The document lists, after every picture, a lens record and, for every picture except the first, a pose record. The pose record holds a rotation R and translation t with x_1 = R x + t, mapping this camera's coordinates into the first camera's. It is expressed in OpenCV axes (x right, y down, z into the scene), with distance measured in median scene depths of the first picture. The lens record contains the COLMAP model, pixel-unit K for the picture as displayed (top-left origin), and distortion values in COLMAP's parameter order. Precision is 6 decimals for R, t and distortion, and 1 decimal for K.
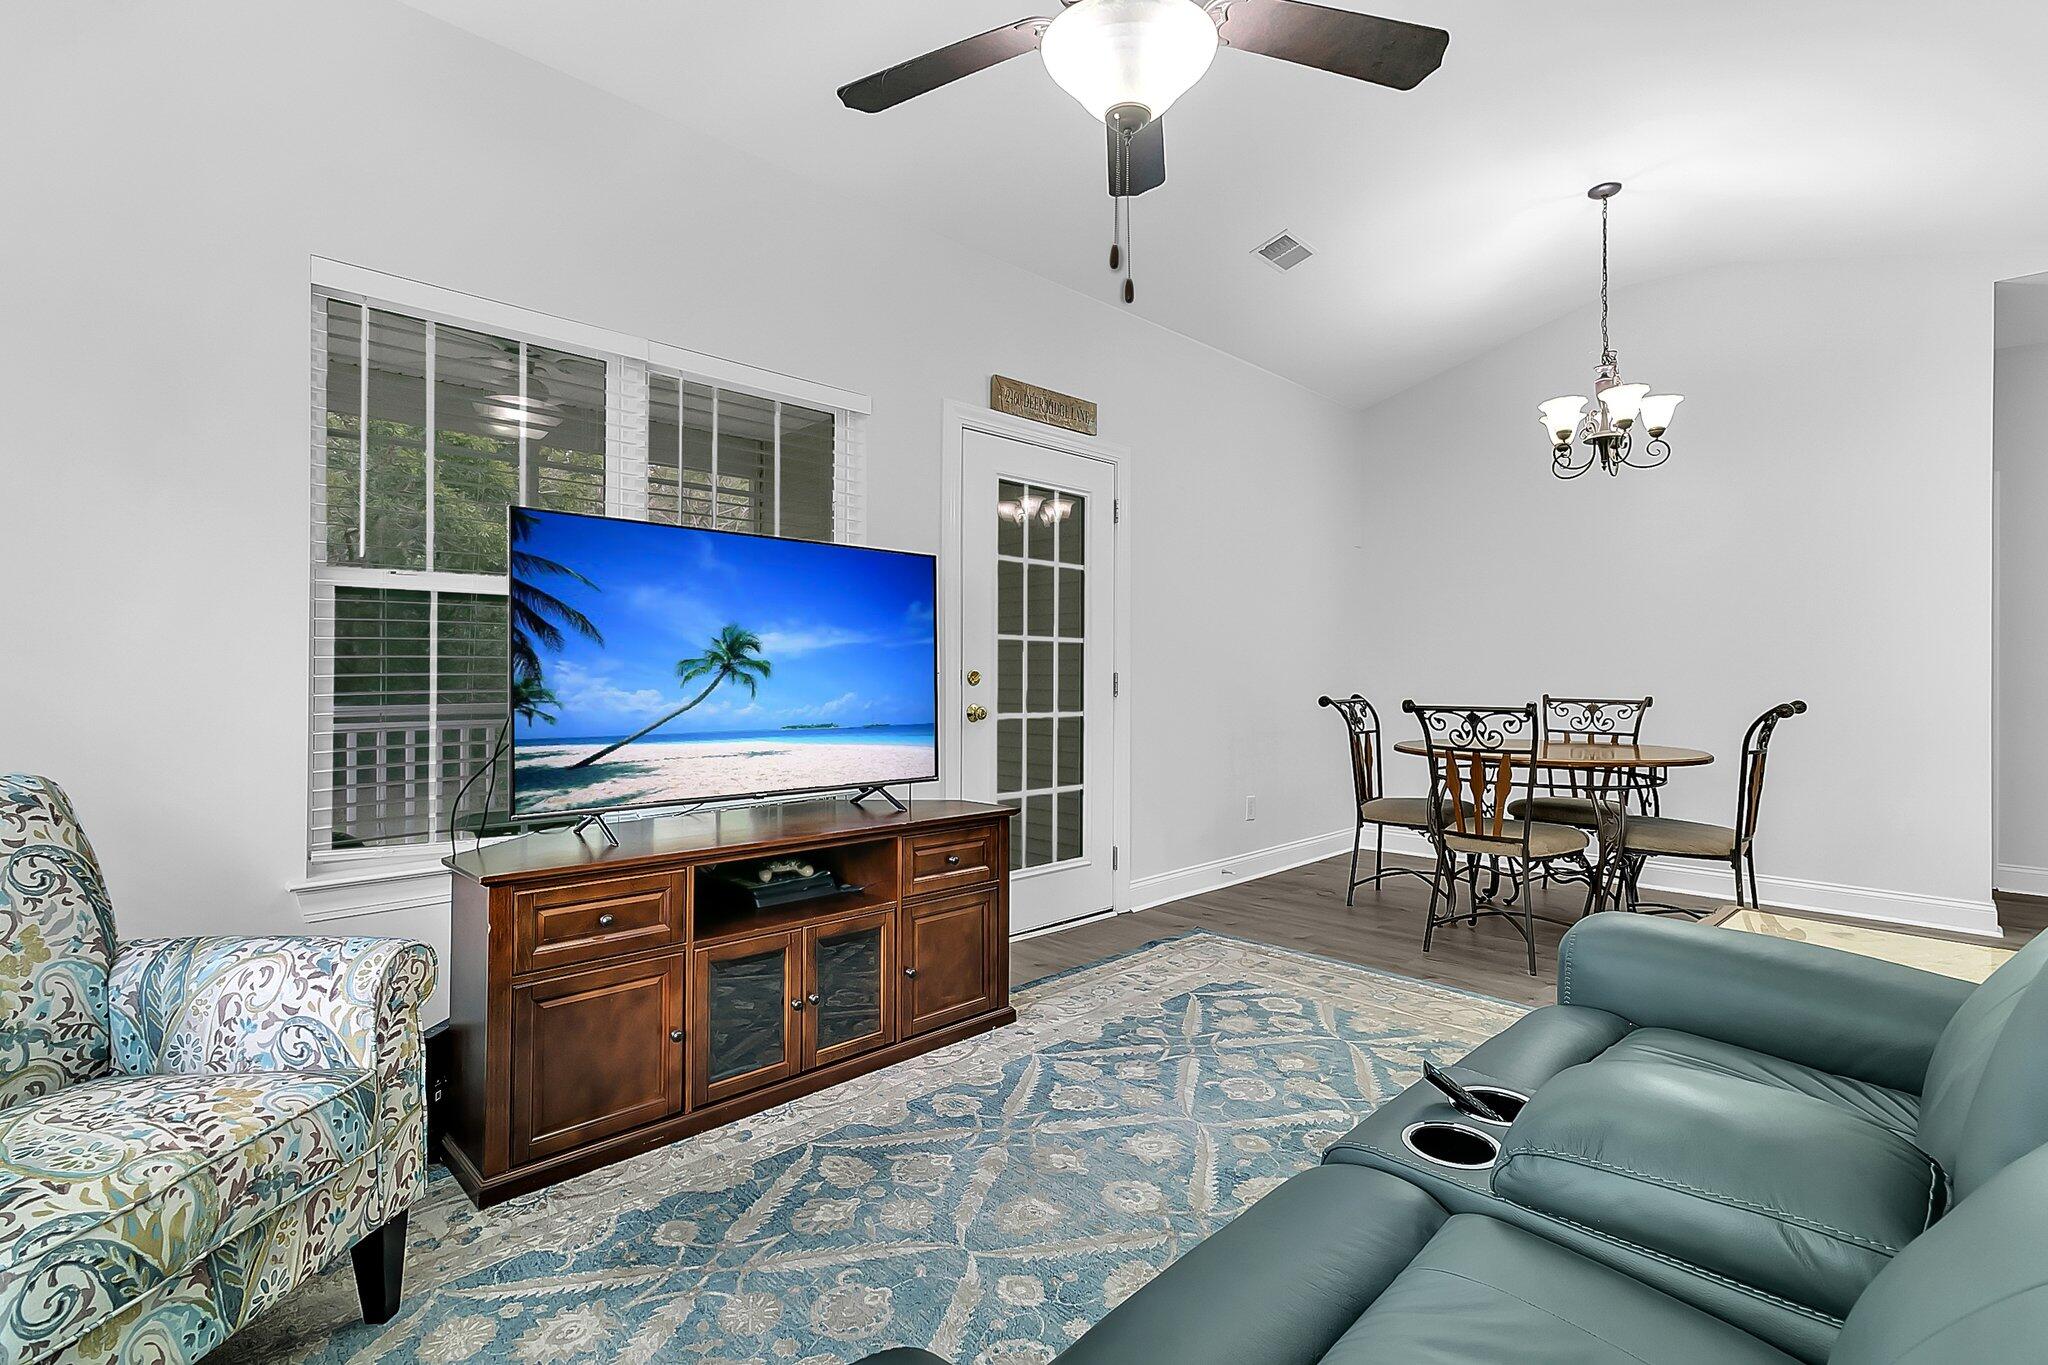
lens RADIAL K [[945.2, 0, 1024.0], [0, 945.2, 682.5], [0, 0, 1]] dist [0.000940, 0.000128]
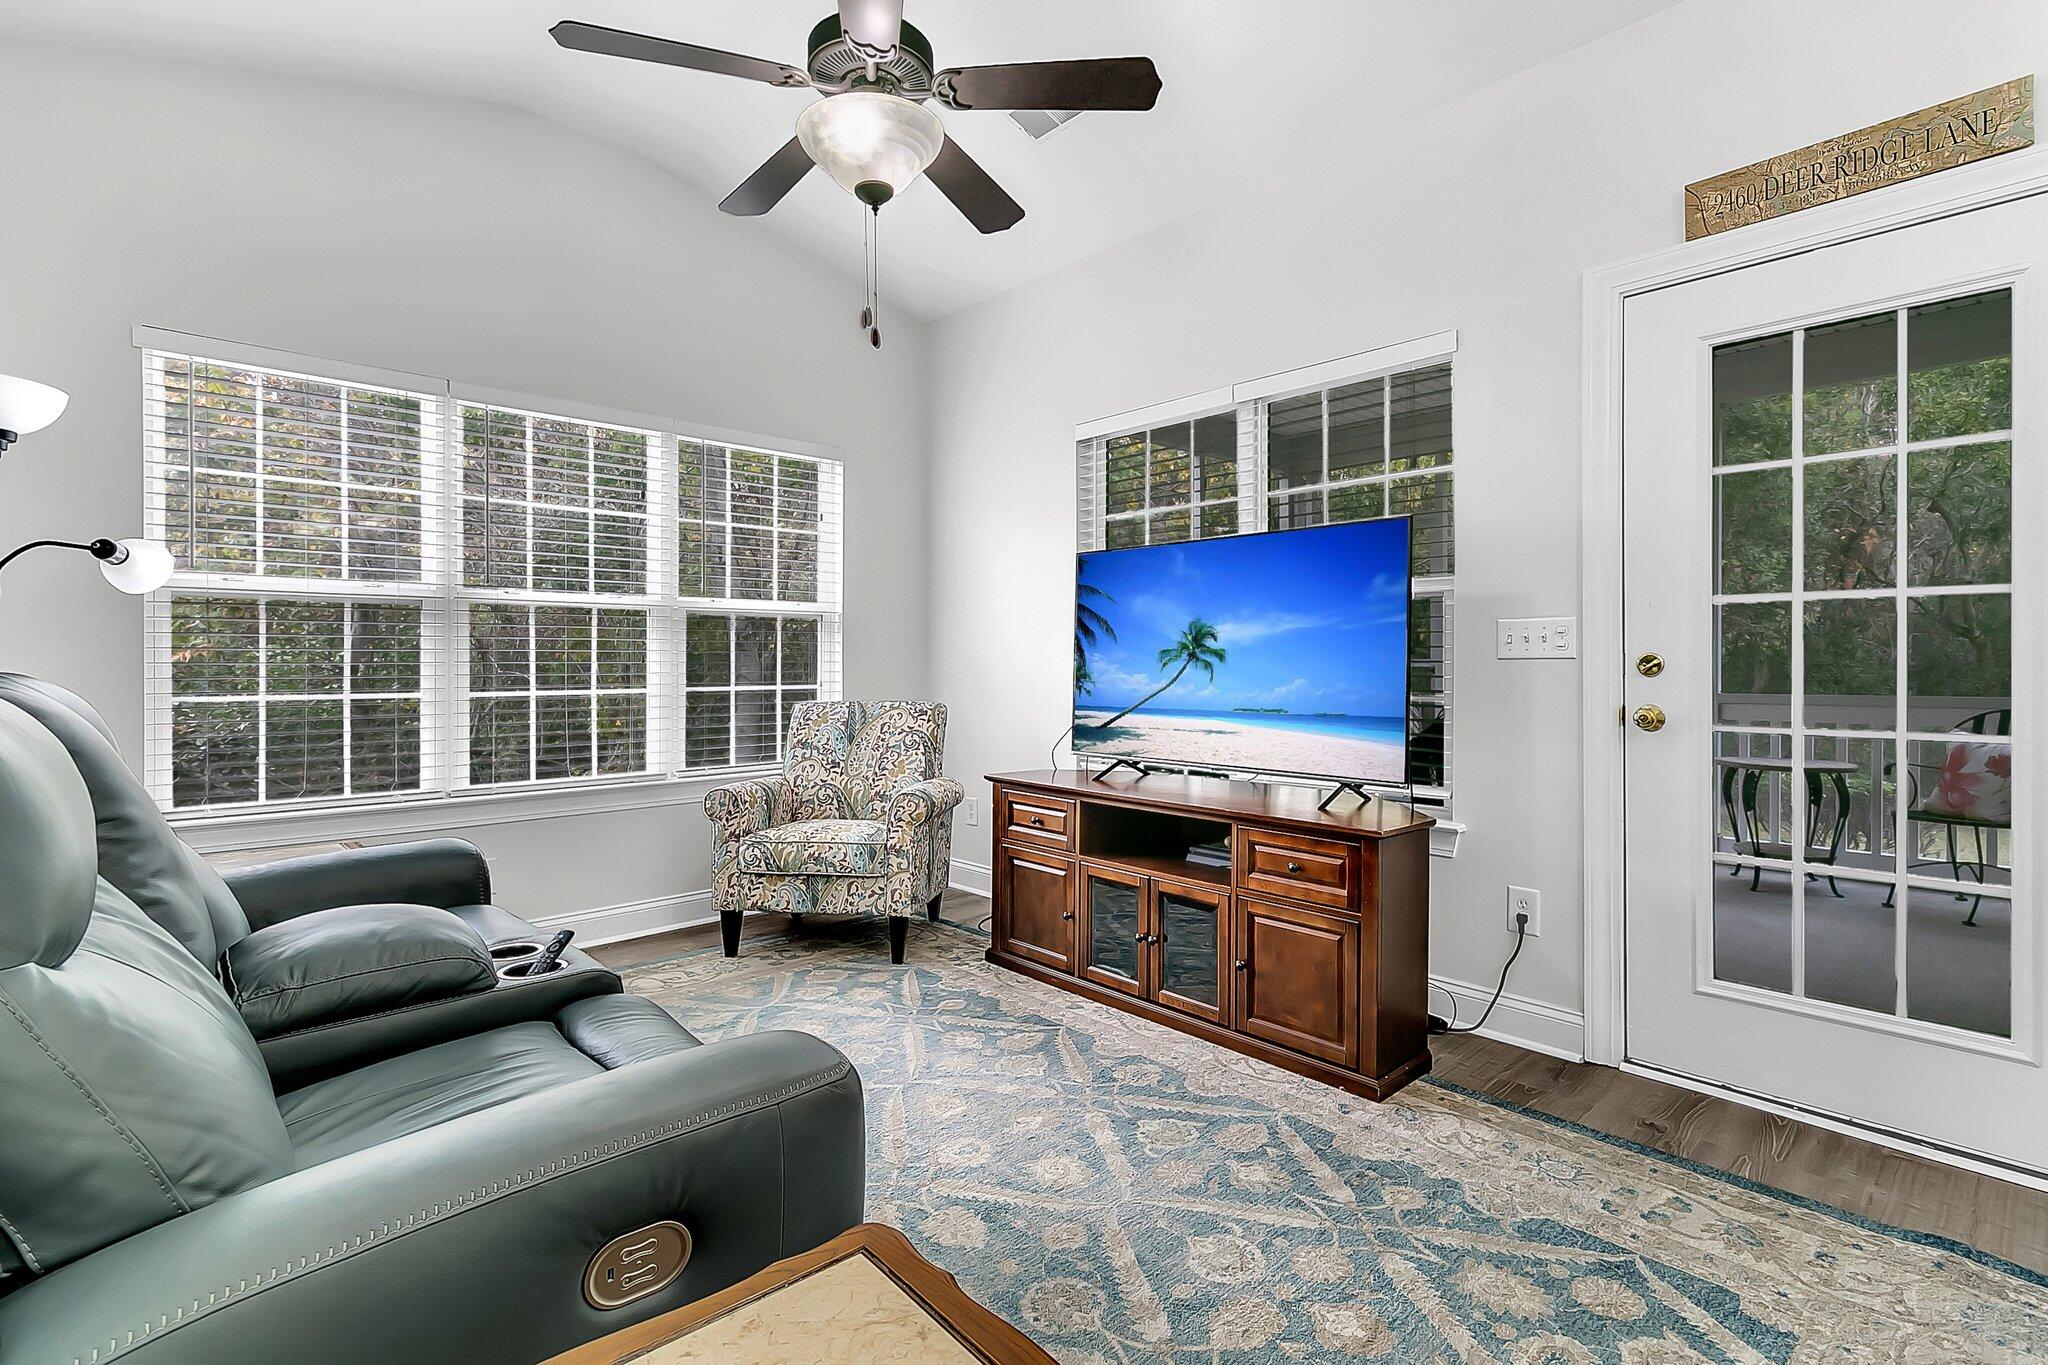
lens RADIAL K [[956.2, 0, 1038.3], [0, 956.2, 660.8], [0, 0, 1]] dist [-0.000787, 0.000130]
pose [[-0.036557, -0.005381, -0.999317, 0.884246], [-0.002568, 0.999983, -0.005291, -0.002037], [0.999328, 0.002373, -0.036570, 0.834069]]
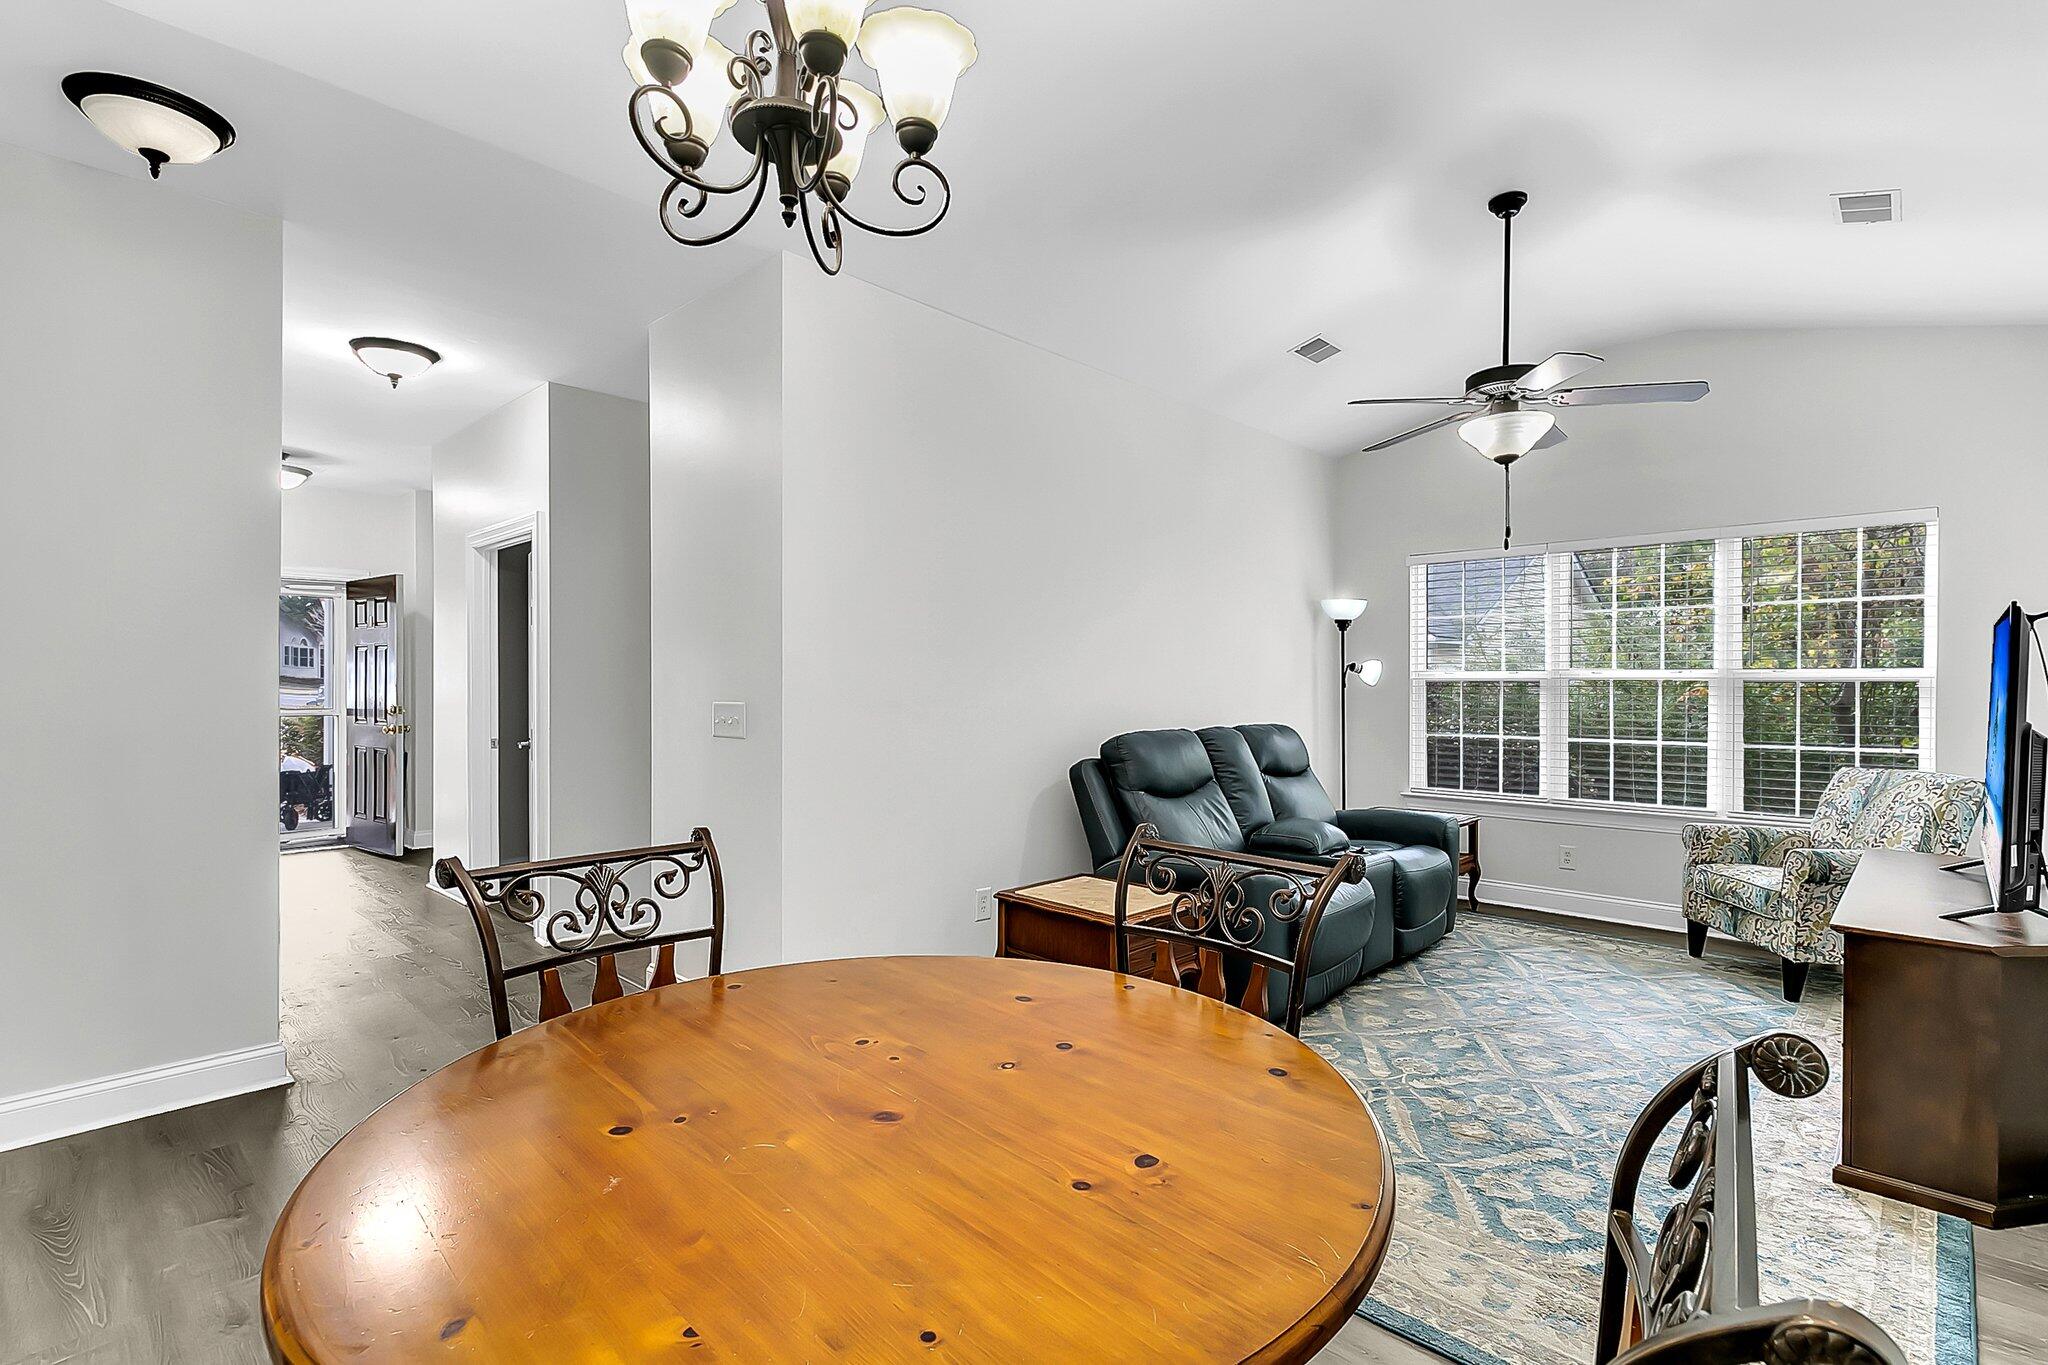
lens RADIAL K [[945.2, 0, 1024.0], [0, 945.2, 682.5], [0, 0, 1]] dist [0.000940, 0.000128]
pose [[-0.999744, -0.006569, -0.021632, 0.798519], [-0.006639, 0.999973, 0.003162, -0.081747], [0.021610, 0.003305, -0.999761, 2.015477]]
